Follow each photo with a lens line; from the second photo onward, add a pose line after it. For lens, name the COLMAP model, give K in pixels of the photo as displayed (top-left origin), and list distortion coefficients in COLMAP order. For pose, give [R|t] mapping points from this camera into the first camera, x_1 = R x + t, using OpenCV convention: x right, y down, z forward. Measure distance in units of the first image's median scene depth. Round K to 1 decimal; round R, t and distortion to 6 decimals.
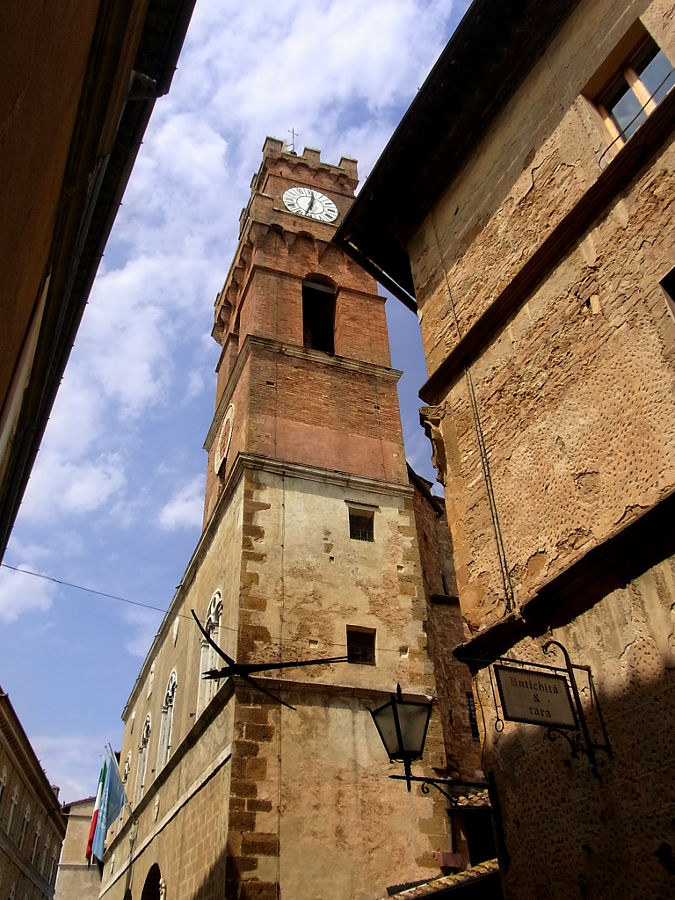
lens RADIAL K [[806.8, 0, 336.7], [0, 806.8, 403.4], [0, 0, 1]] dist [-0.084687, 0.059492]
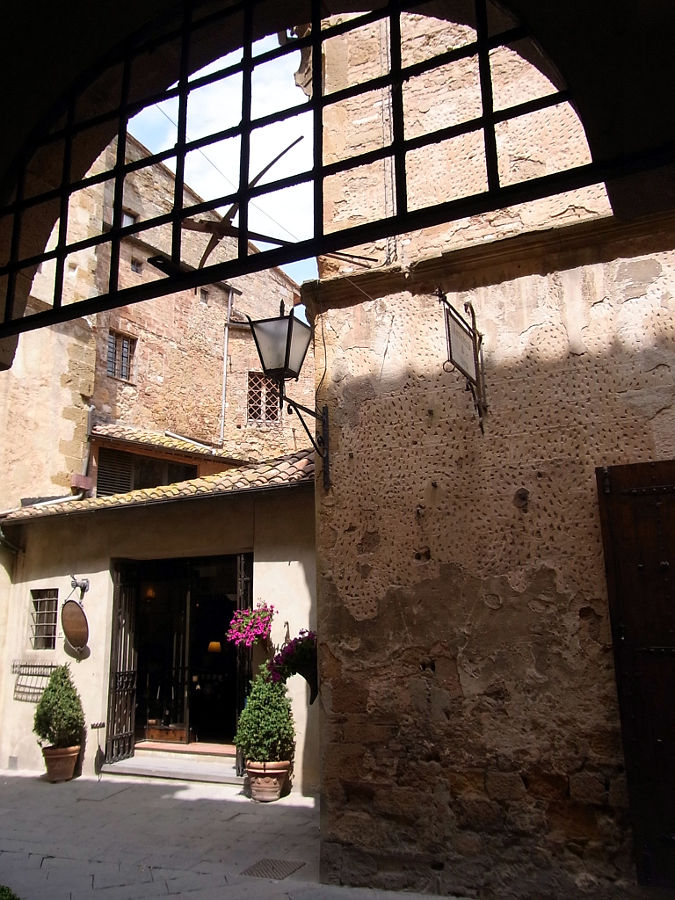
lens RADIAL K [[806.8, 0, 336.7], [0, 806.8, 403.4], [0, 0, 1]] dist [-0.084687, 0.059492]
pose [[0.752517, 0.180855, 0.633253, -0.485726], [-0.409414, 0.881636, 0.234728, 0.238444], [-0.515847, -0.435900, 0.737491, 0.268289]]
